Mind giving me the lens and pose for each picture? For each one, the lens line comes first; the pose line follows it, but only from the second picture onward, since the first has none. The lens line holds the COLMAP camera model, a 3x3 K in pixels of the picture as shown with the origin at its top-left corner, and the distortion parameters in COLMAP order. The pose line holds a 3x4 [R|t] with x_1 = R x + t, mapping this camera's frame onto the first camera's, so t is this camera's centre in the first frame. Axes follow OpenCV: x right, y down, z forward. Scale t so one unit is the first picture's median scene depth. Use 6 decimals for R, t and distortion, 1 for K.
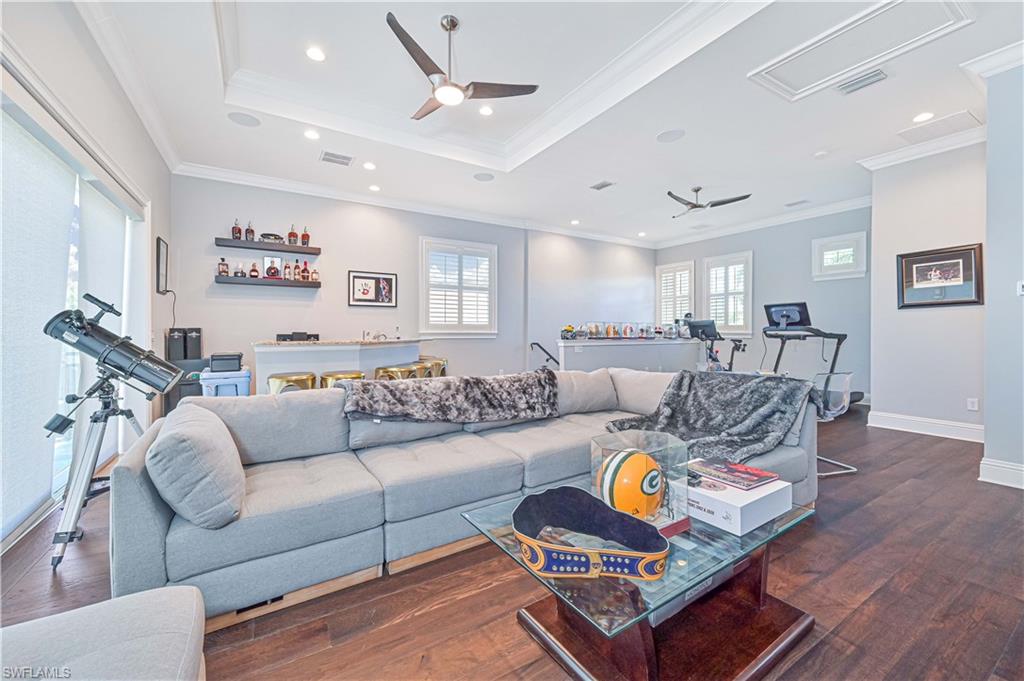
lens RADIAL K [[424.4, 0, 497.6], [0, 424.4, 336.6], [0, 0, 1]] dist [0.013299, 0.000545]
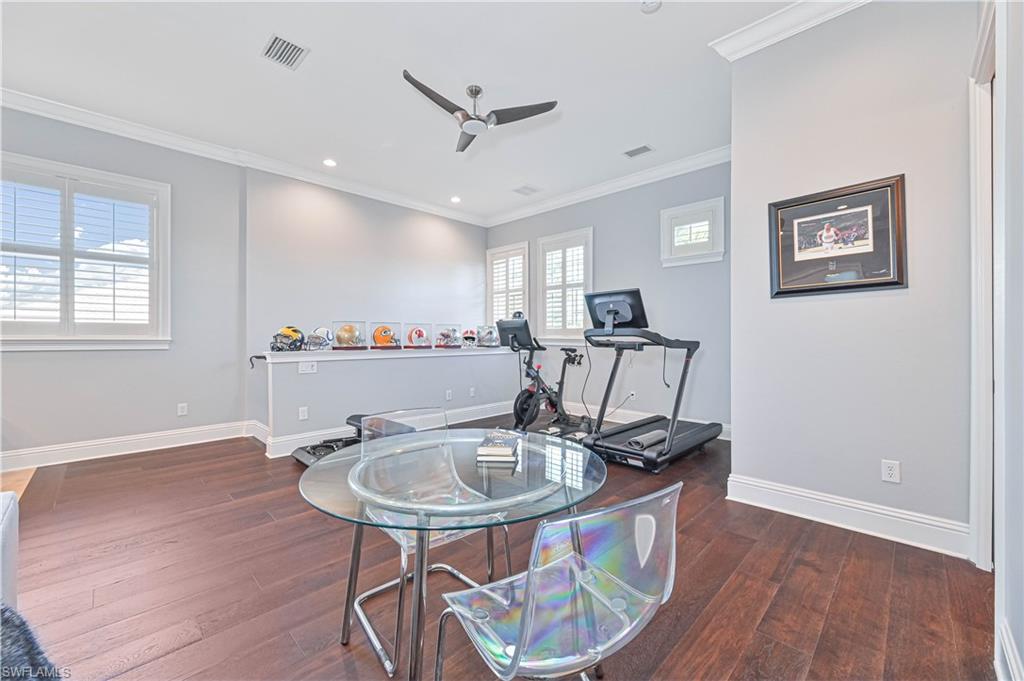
lens RADIAL K [[424.4, 0, 497.6], [0, 424.4, 336.6], [0, 0, 1]] dist [0.013299, 0.000545]
pose [[0.976396, 0.000436, 0.215985, 0.314848], [0.002247, 0.999923, -0.012179, -0.004657], [-0.215974, 0.012377, 0.976321, 0.363724]]
